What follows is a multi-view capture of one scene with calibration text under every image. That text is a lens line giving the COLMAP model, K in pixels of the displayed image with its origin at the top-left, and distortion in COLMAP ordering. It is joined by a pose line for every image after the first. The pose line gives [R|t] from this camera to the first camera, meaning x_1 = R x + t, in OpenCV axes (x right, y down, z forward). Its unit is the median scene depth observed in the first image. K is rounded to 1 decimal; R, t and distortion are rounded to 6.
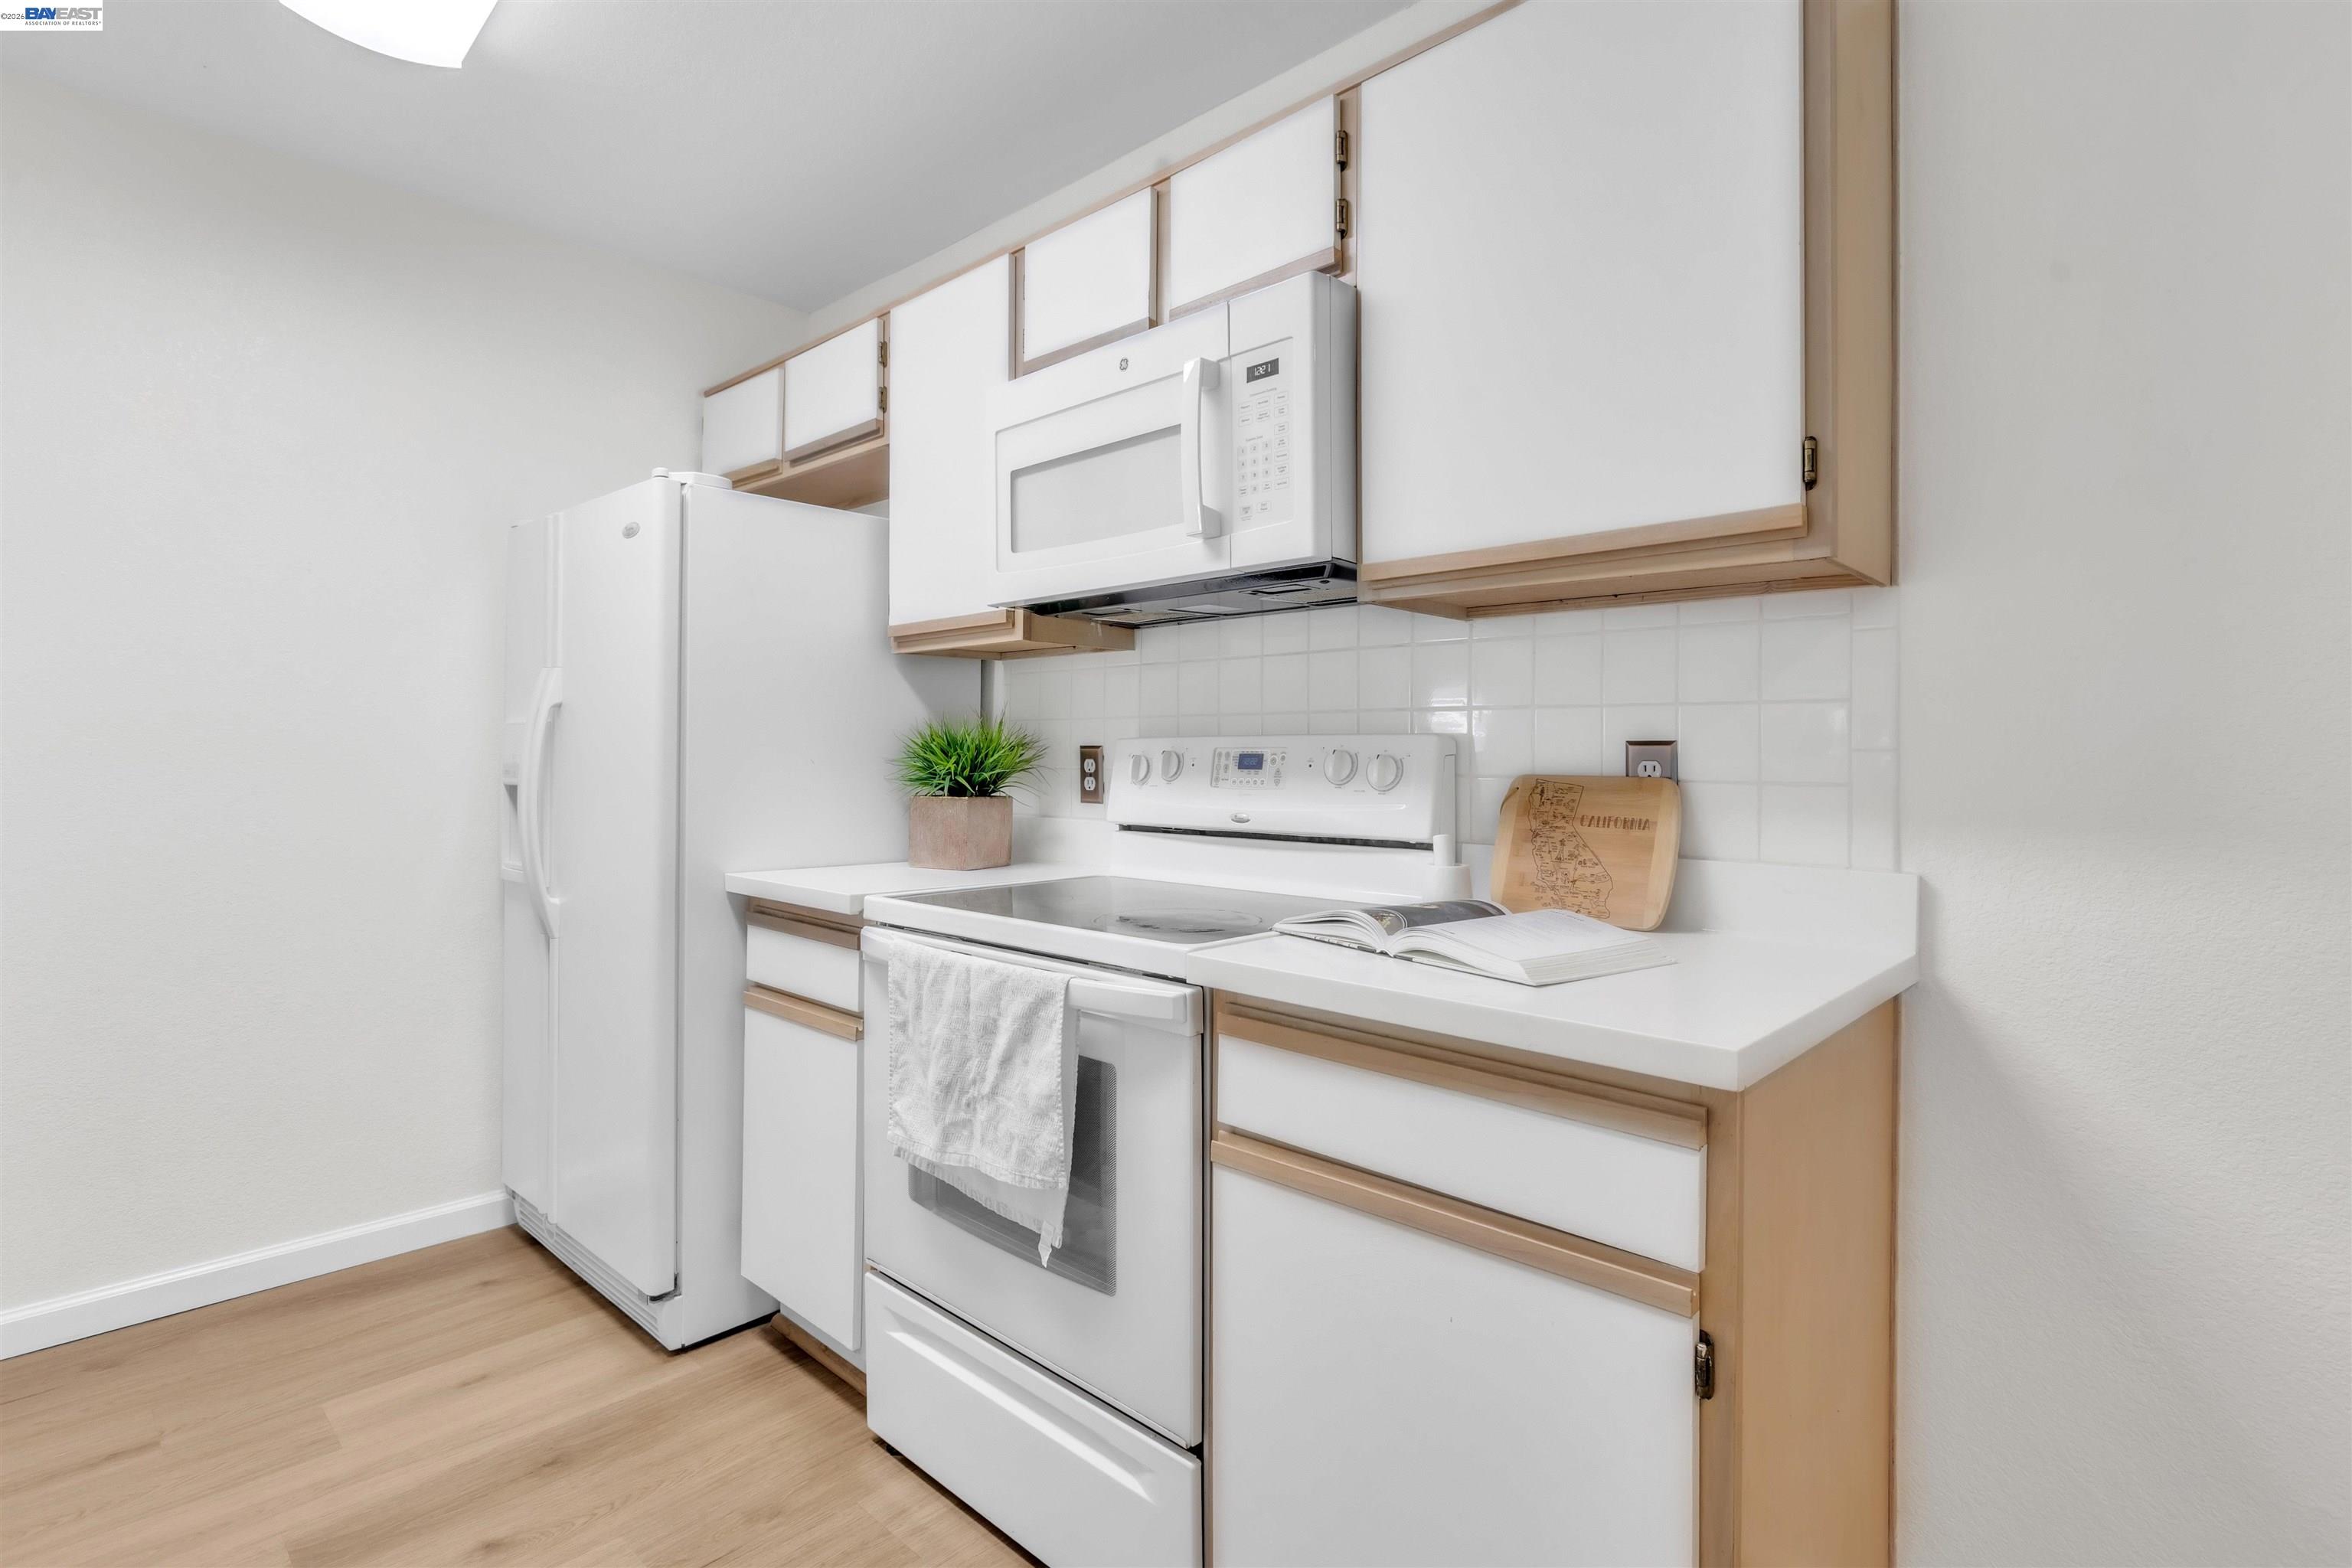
lens RADIAL K [[1131.6, 0, 1173.5], [0, 1131.6, 750.2], [0, 0, 1]] dist [-0.014547, 0.000565]
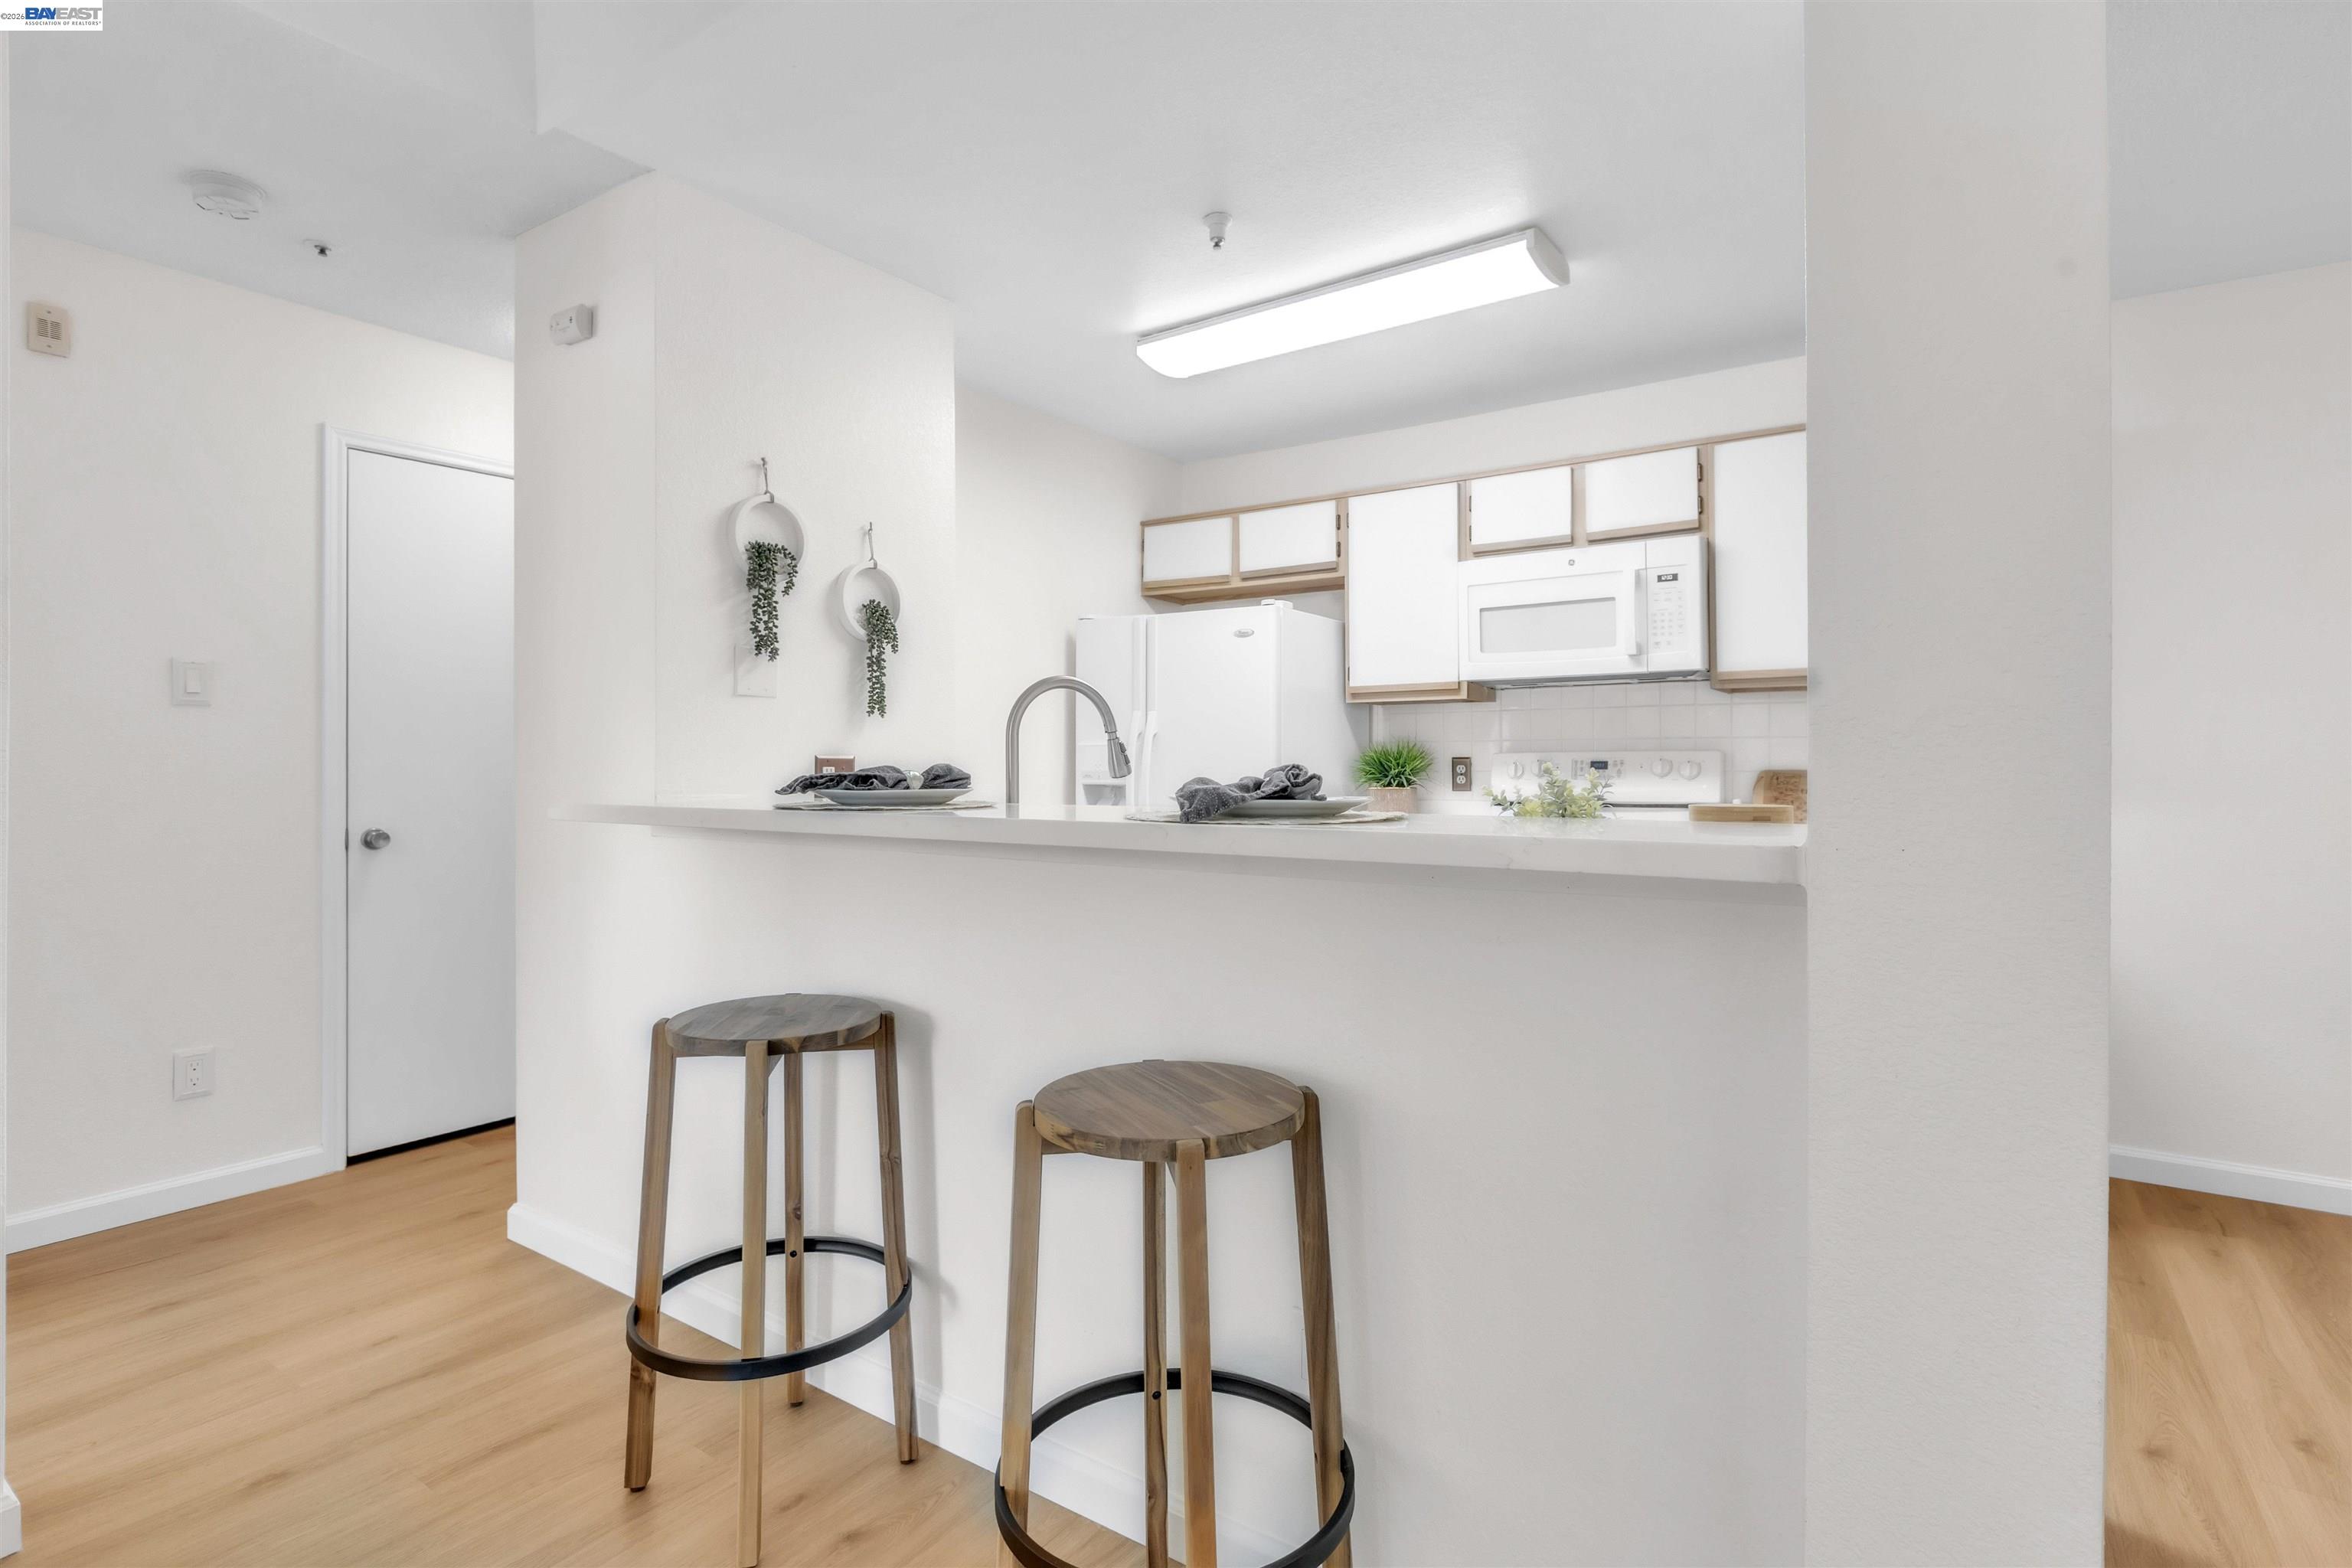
lens RADIAL K [[1131.6, 0, 1173.5], [0, 1131.6, 750.2], [0, 0, 1]] dist [-0.014547, 0.000565]
pose [[0.988034, -0.004343, 0.154176, -1.128723], [0.005819, 0.999941, -0.009124, -0.002057], [-0.154127, 0.009912, 0.988001, -0.906944]]
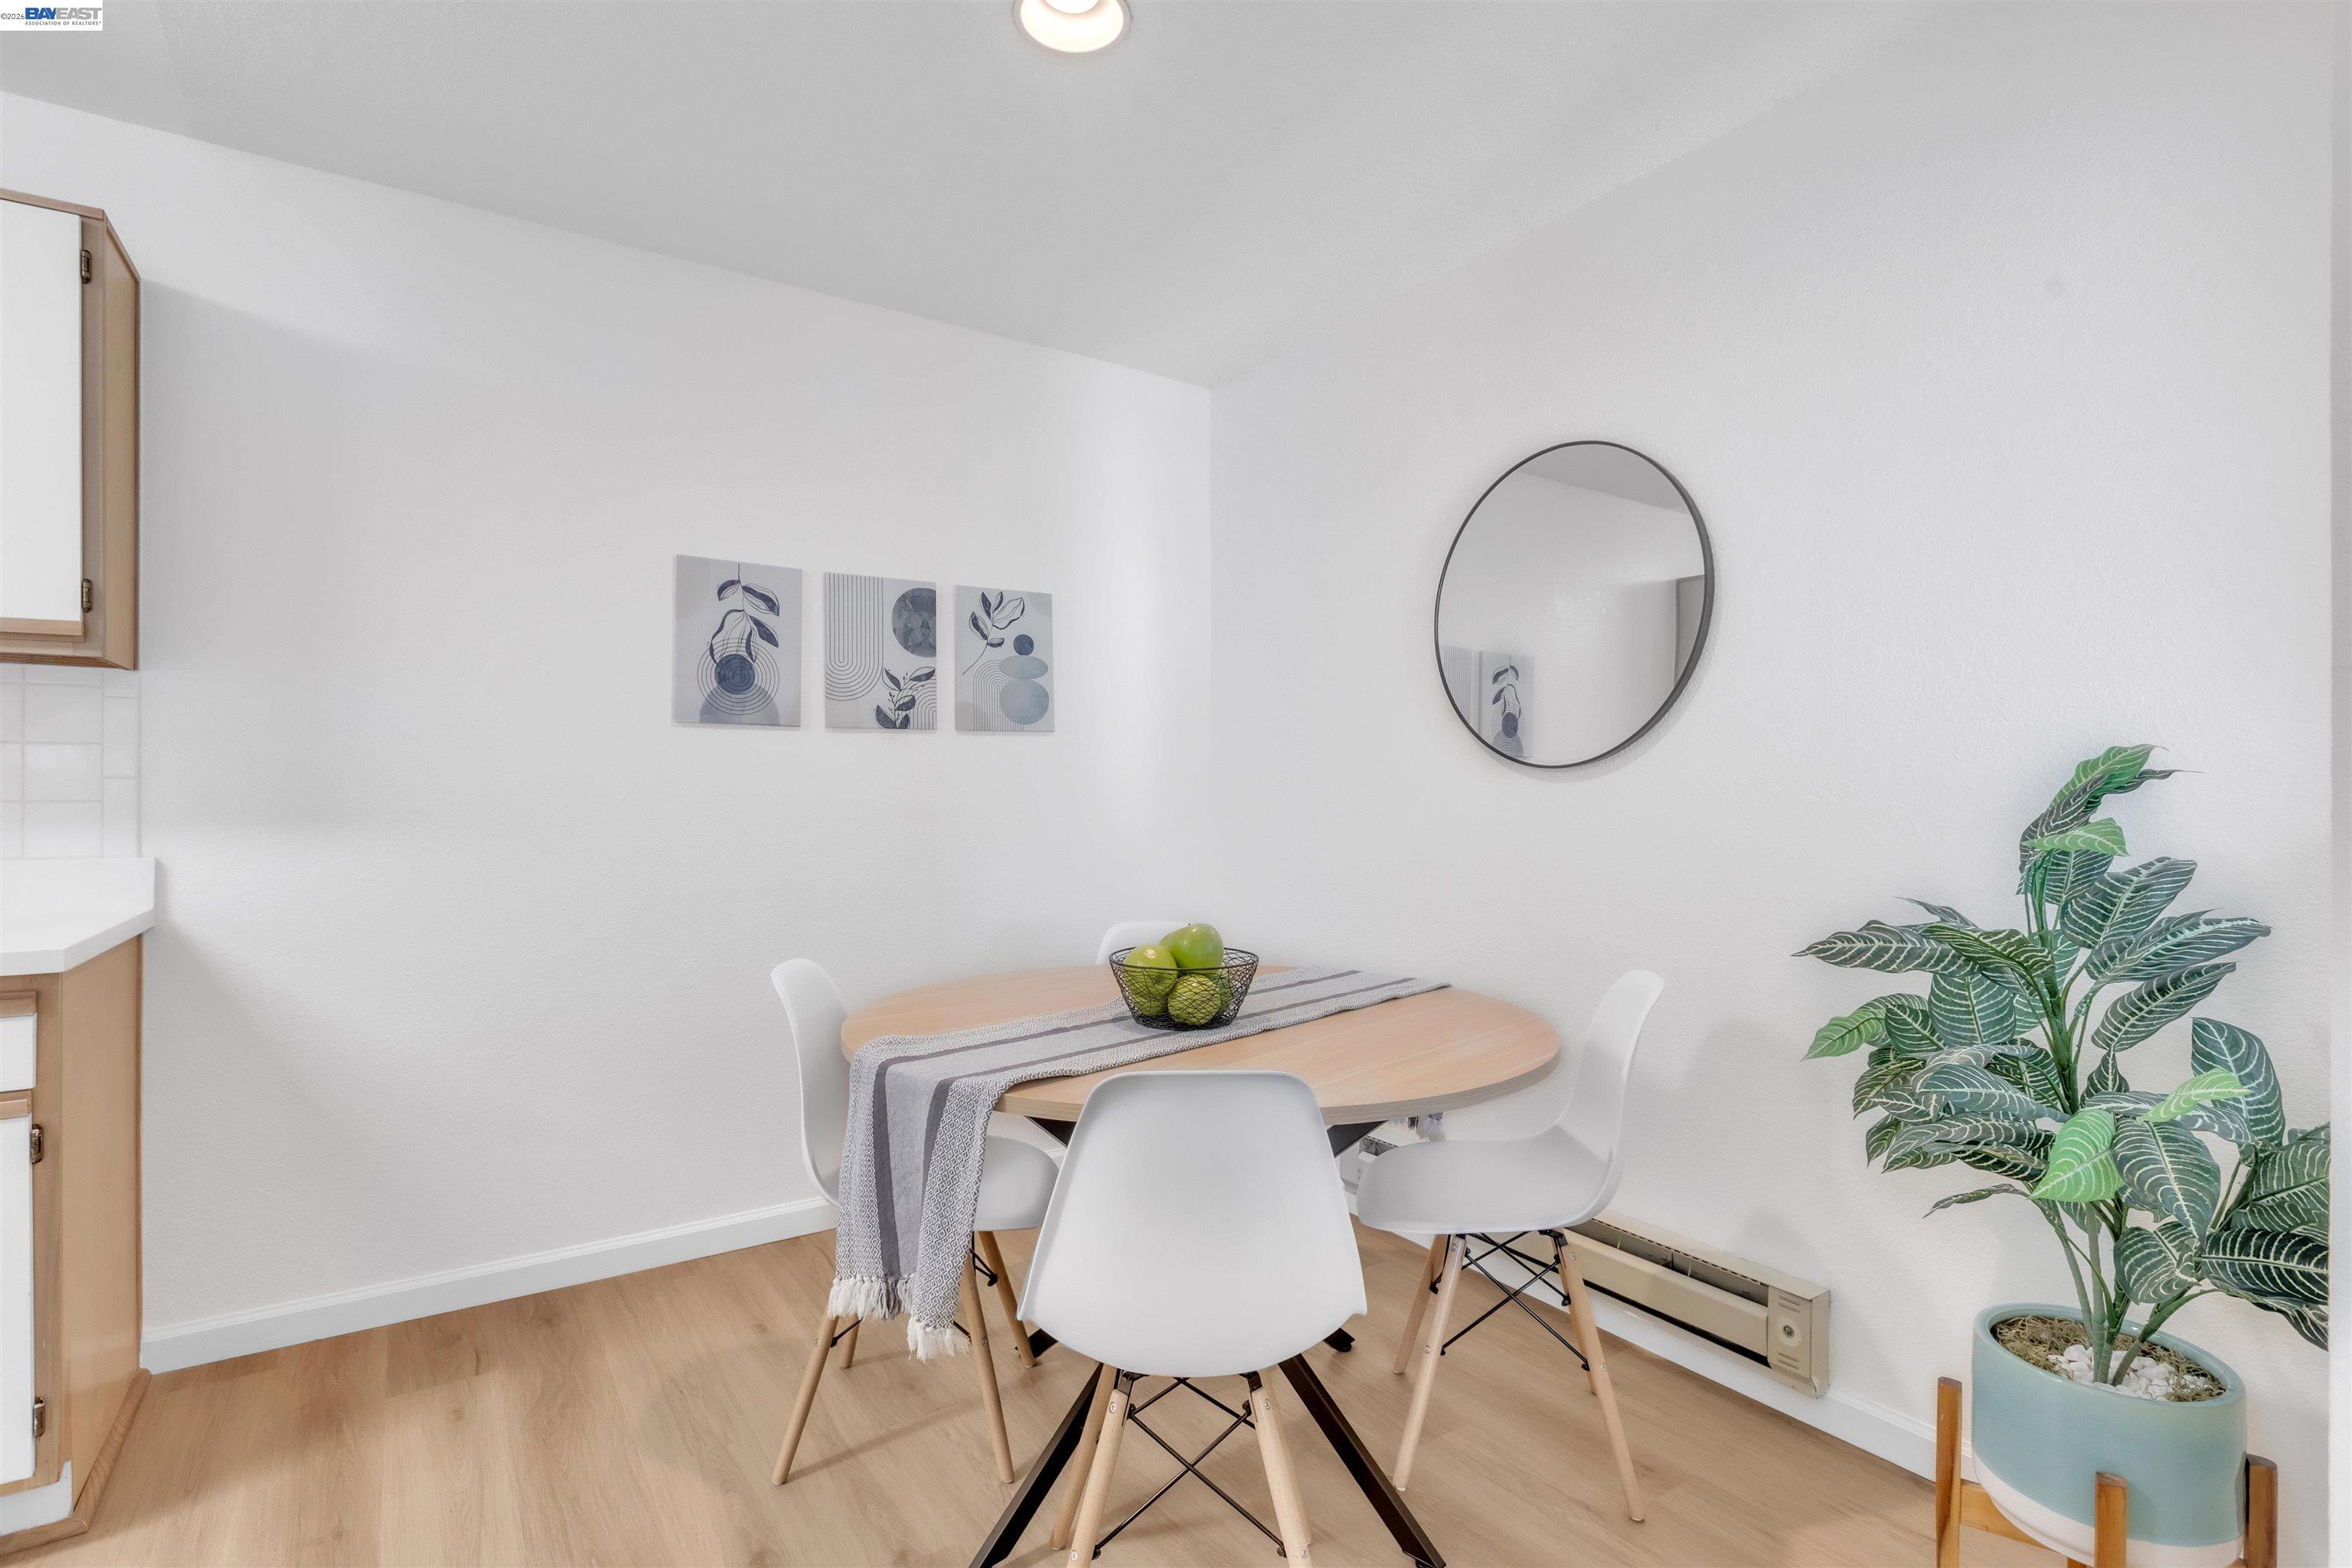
lens RADIAL K [[1125.6, 0, 1176.0], [0, 1125.6, 784.0], [0, 0, 1]] dist [-0.000108, 0.000078]
pose [[0.201728, -0.000366, 0.979441, -0.497403], [0.003220, 0.999995, -0.000290, 0.011279], [-0.979436, 0.003213, 0.201728, -0.603071]]
